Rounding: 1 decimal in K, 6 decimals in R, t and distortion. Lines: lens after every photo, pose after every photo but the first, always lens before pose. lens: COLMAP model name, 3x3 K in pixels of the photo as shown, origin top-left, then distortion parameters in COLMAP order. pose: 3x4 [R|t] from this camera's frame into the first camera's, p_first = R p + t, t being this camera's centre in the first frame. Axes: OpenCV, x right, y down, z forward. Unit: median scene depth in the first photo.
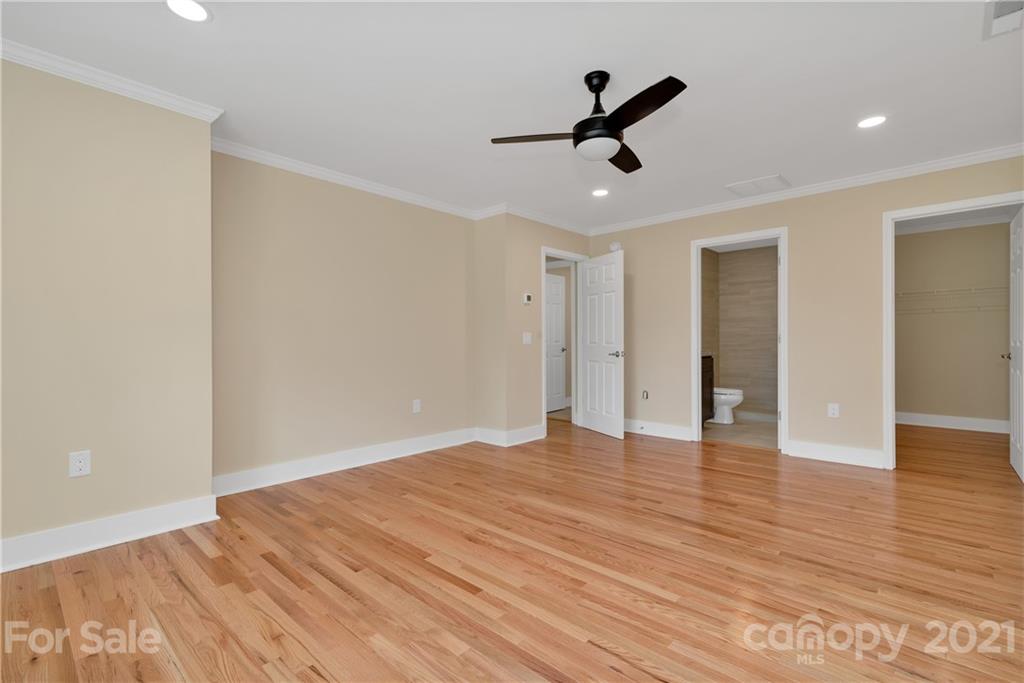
lens RADIAL K [[470.7, 0, 510.8], [0, 470.7, 337.7], [0, 0, 1]] dist [0.002153, -0.000032]
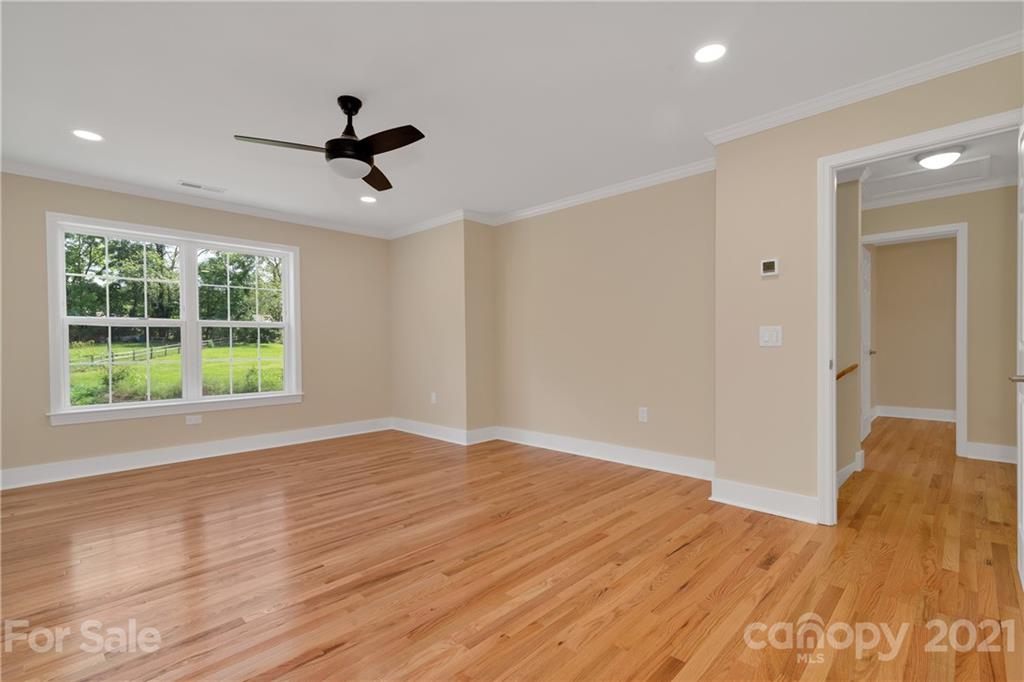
lens RADIAL K [[470.7, 0, 507.1], [0, 470.7, 345.2], [0, 0, 1]] dist [0.002153, -0.000032]
pose [[-0.020111, 0.007754, -0.999768, 0.949461], [0.007871, 0.999940, 0.007597, 0.007547], [0.999767, -0.007716, -0.020170, 1.042897]]
